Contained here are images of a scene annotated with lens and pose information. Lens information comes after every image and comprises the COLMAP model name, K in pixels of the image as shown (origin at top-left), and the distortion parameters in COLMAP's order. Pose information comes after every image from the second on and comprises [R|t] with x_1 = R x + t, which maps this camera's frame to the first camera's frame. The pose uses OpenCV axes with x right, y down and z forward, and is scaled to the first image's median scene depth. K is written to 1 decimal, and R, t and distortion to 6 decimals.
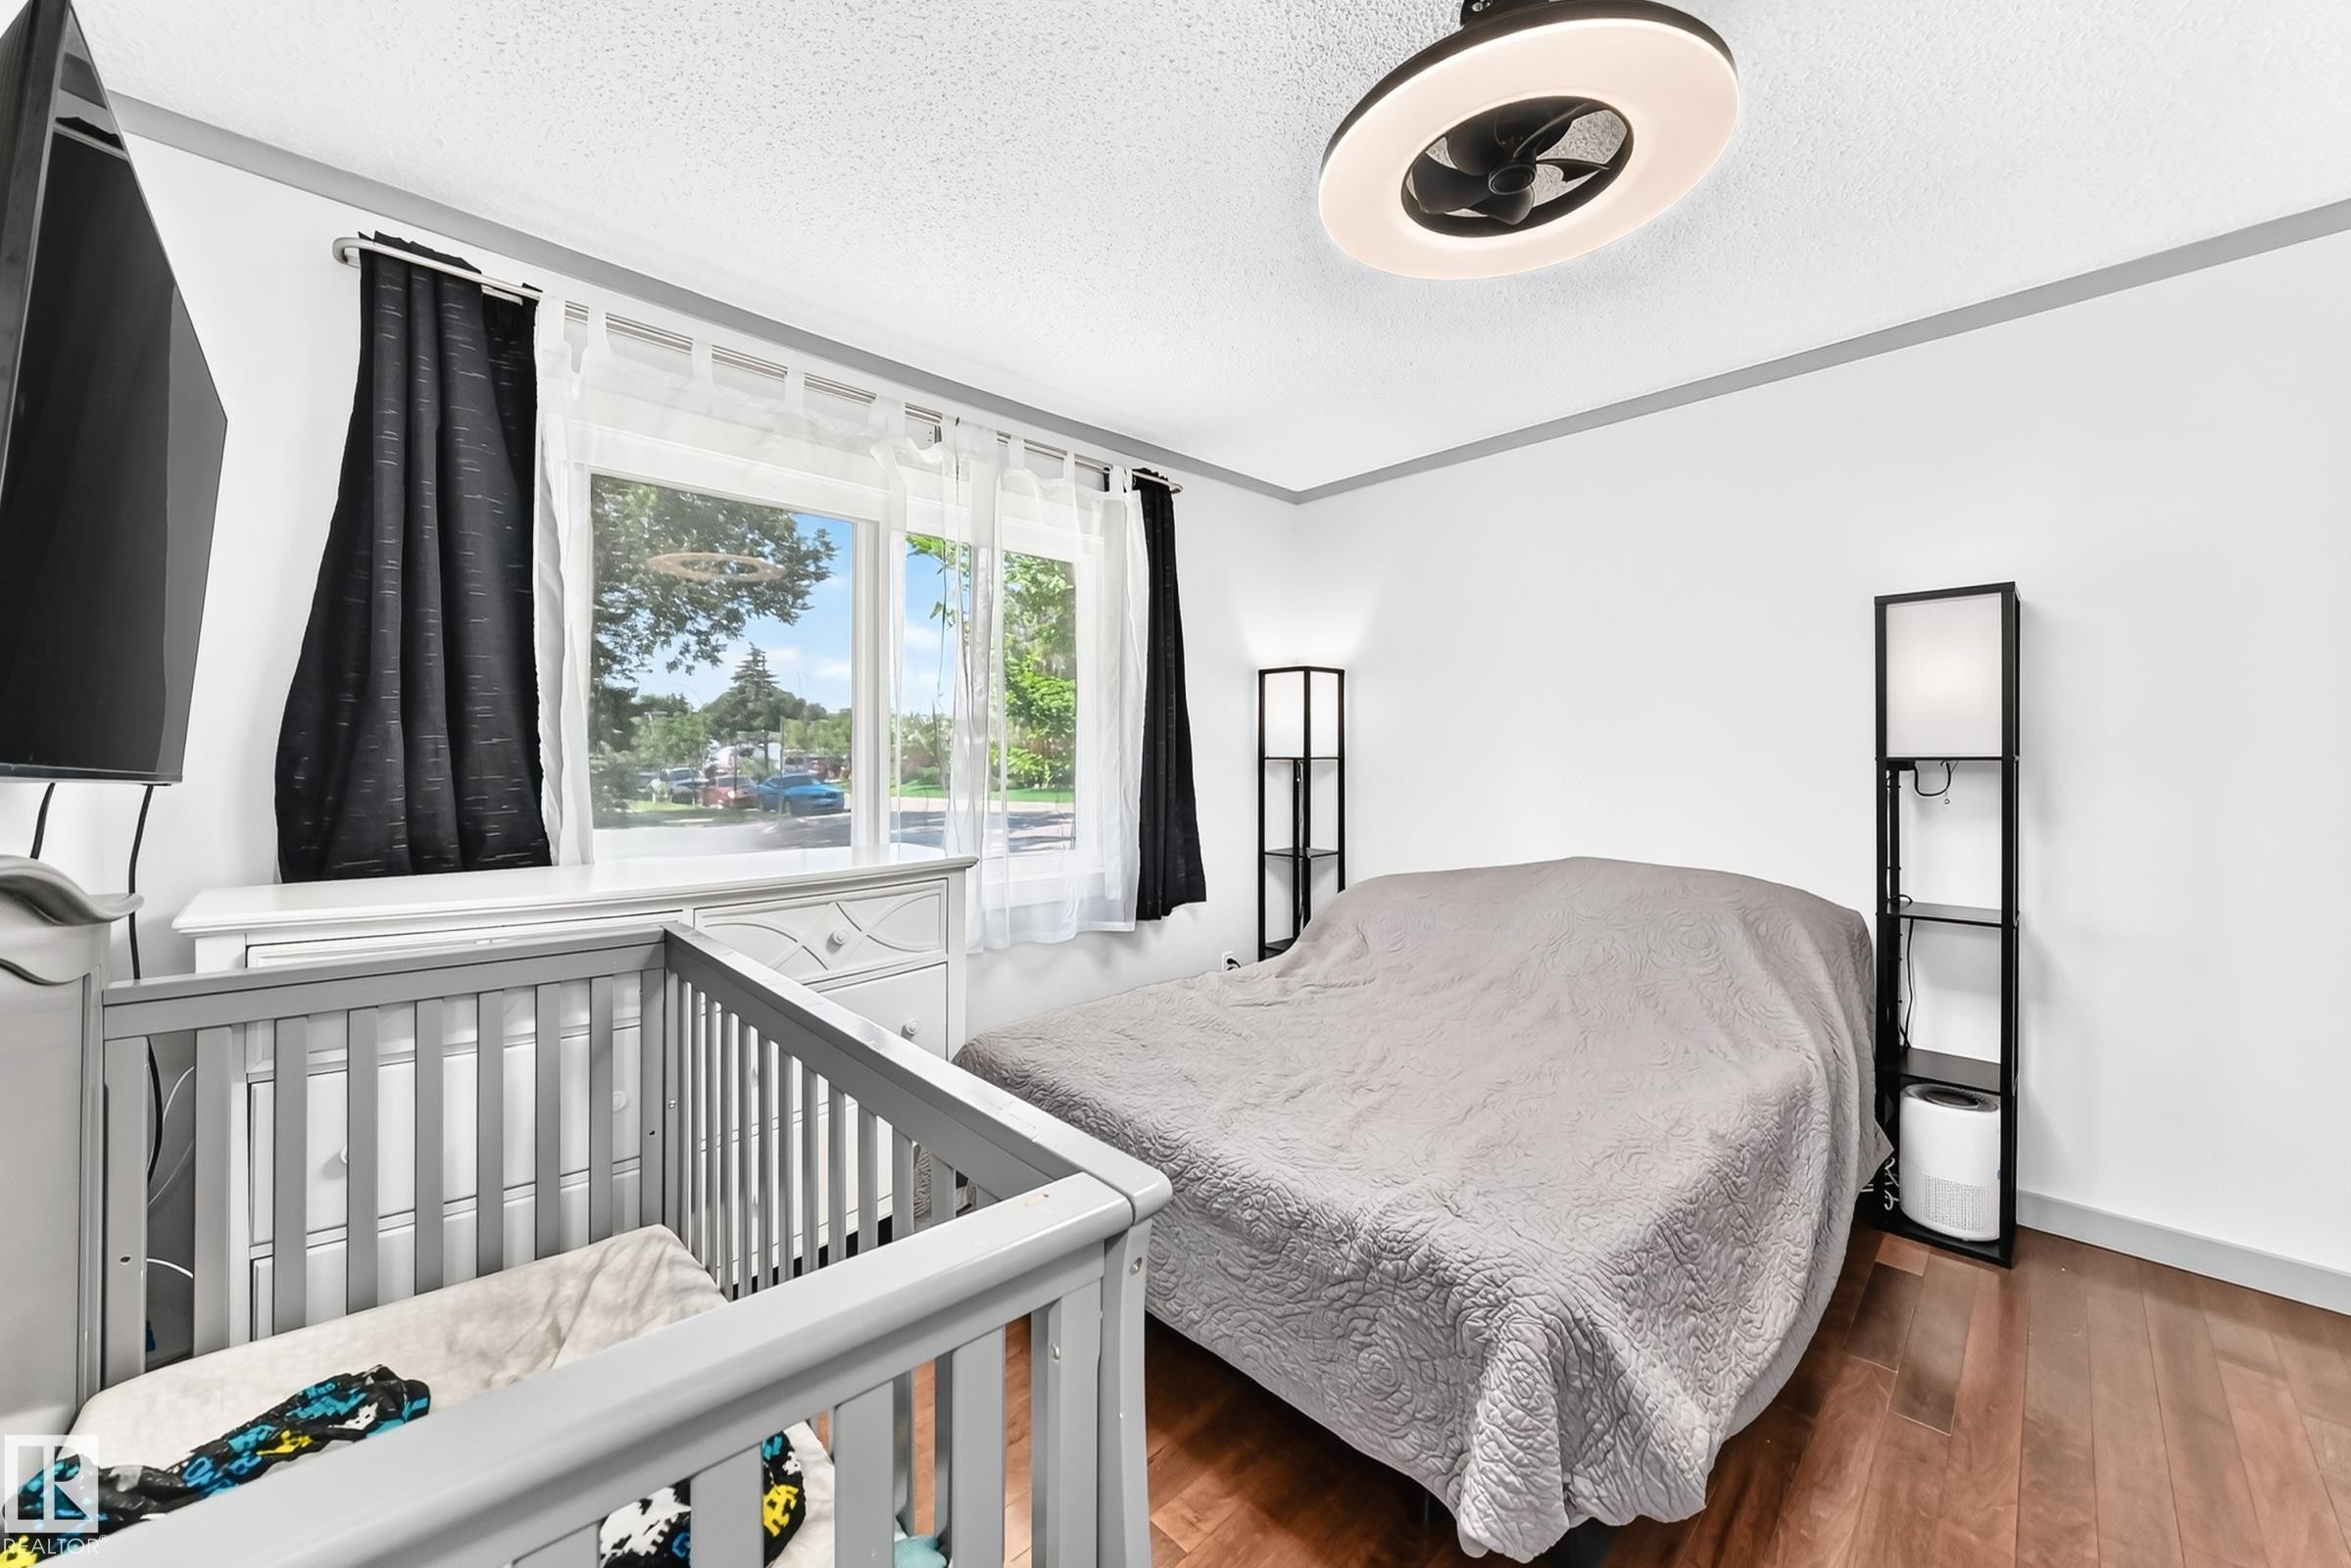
lens RADIAL K [[871.1, 0, 1173.4], [0, 871.1, 767.8], [0, 0, 1]] dist [-0.026085, 0.008128]
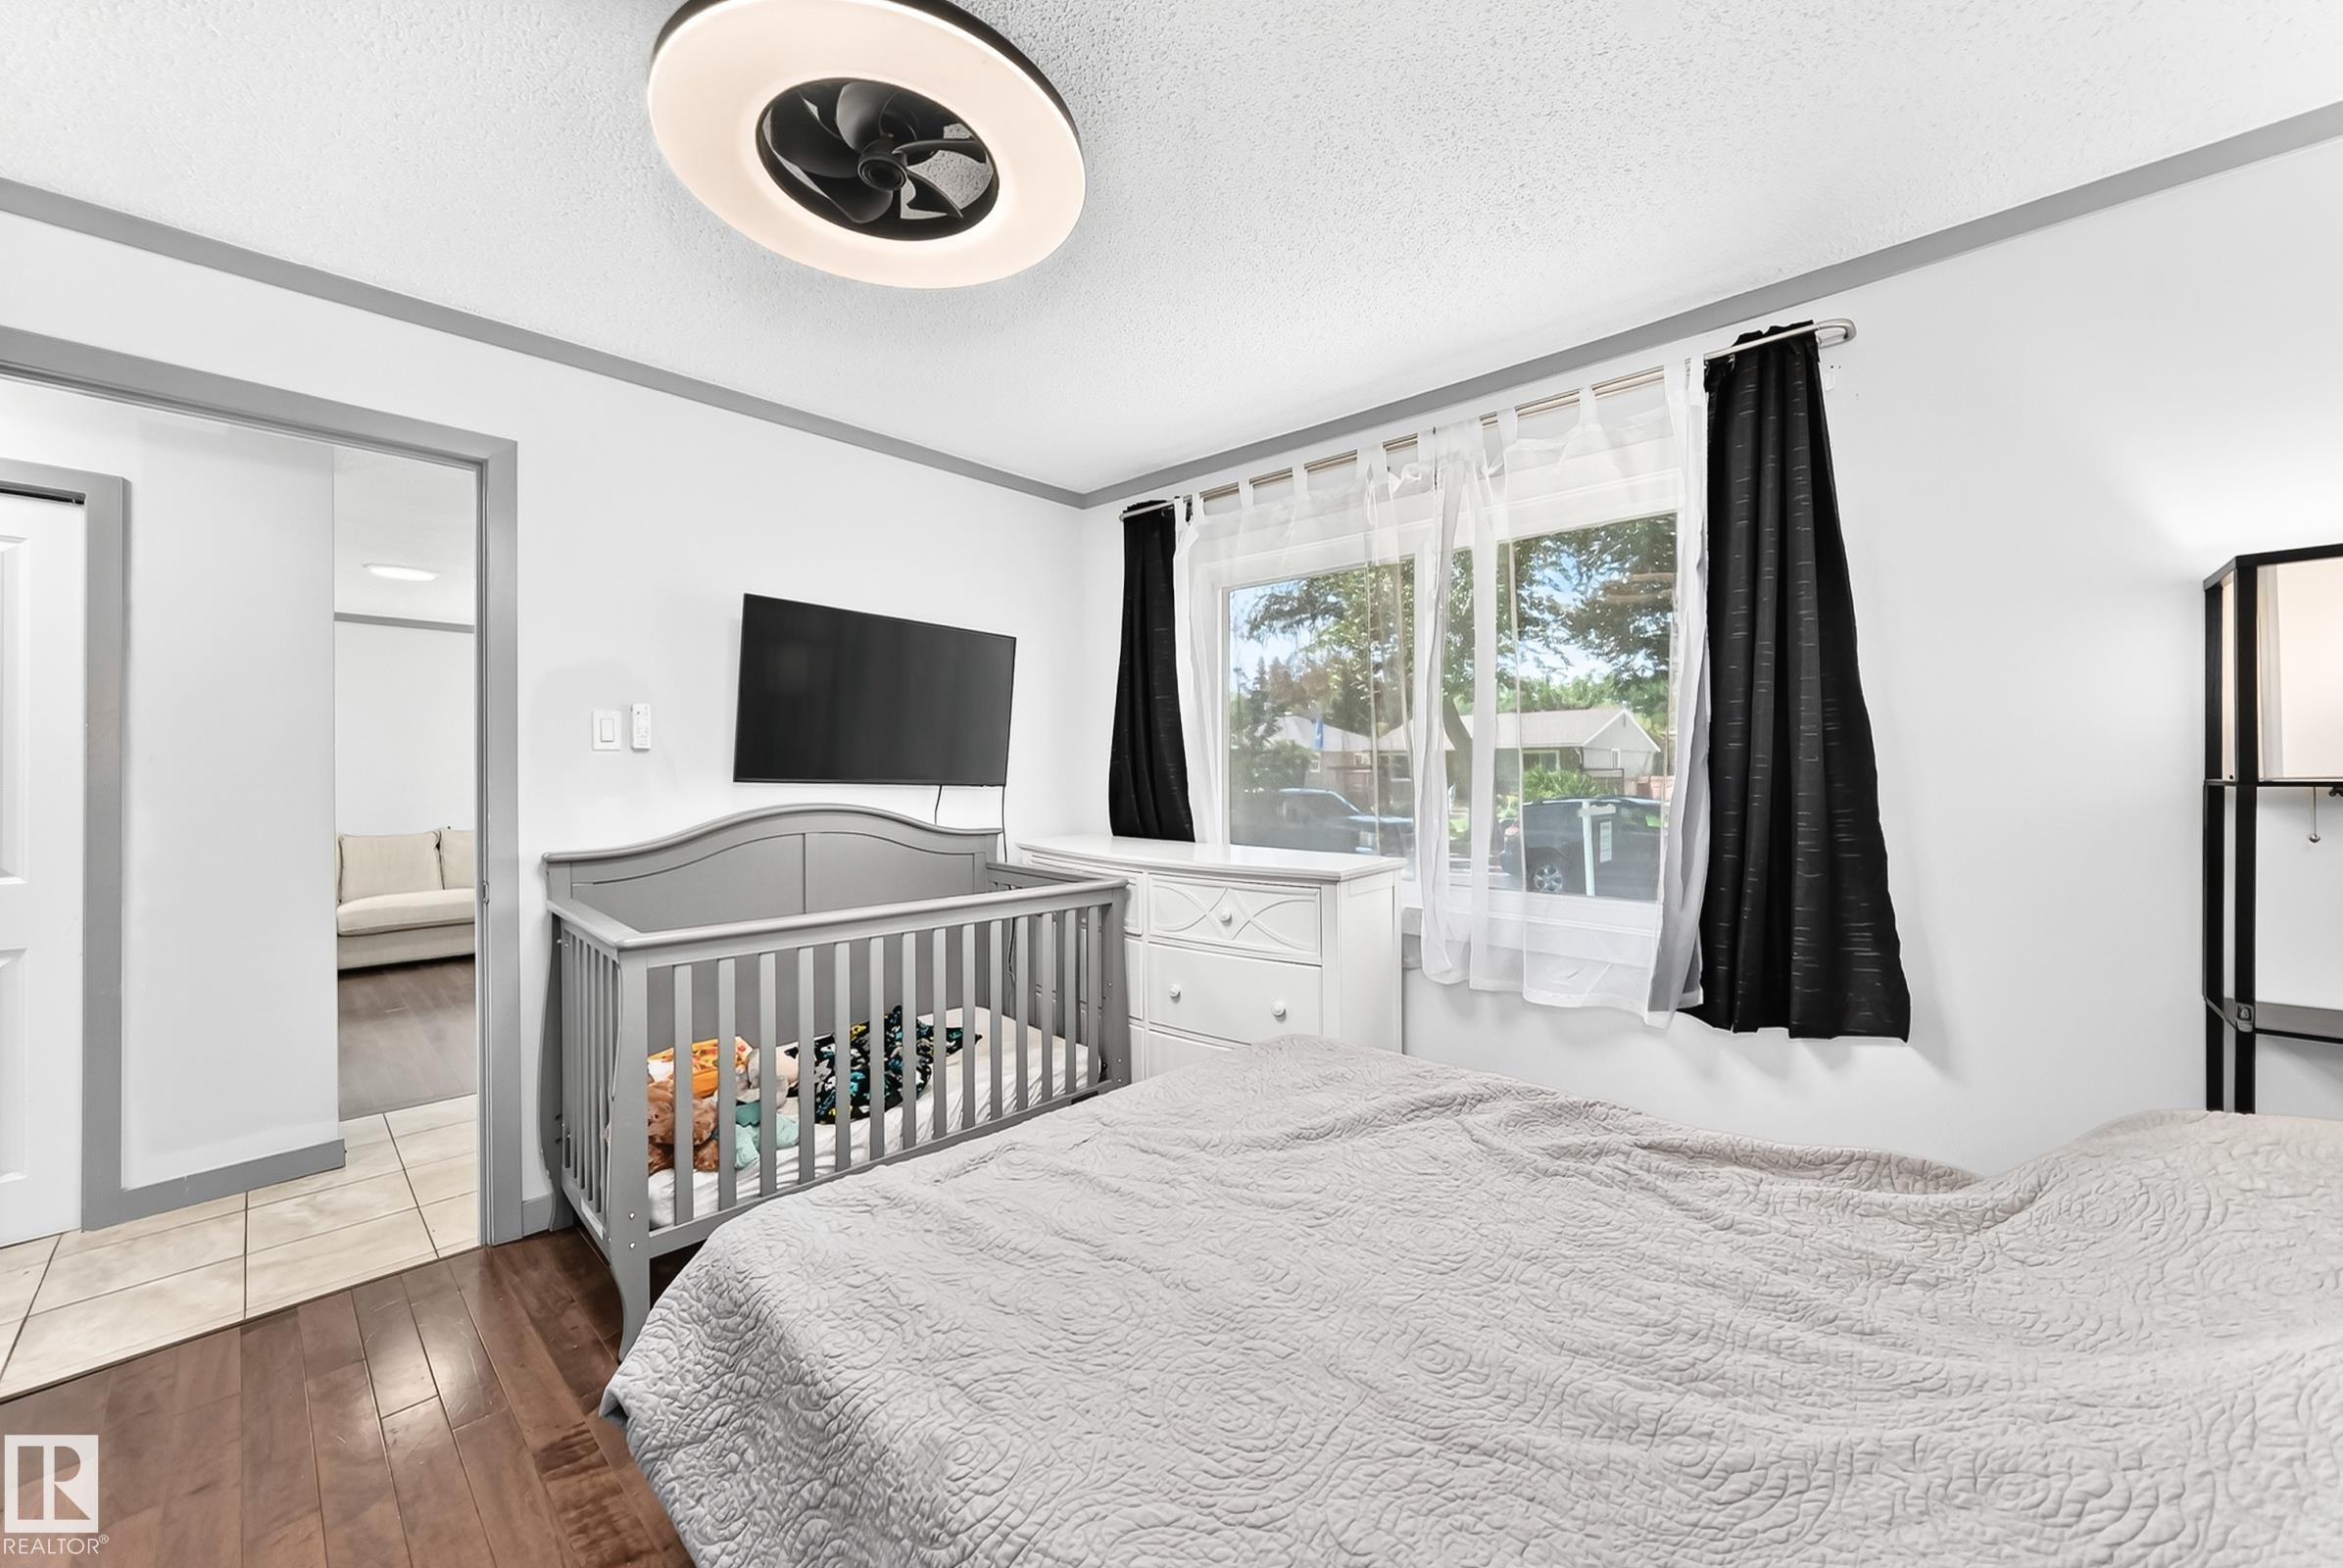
lens RADIAL K [[858.9, 0, 1183.3], [0, 858.9, 783.8], [0, 0, 1]] dist [-0.022527, 0.007858]
pose [[0.084664, 0.010777, -0.996351, 0.785471], [-0.012261, 0.999877, 0.009773, -0.011331], [0.996334, 0.011389, 0.084785, 0.732789]]
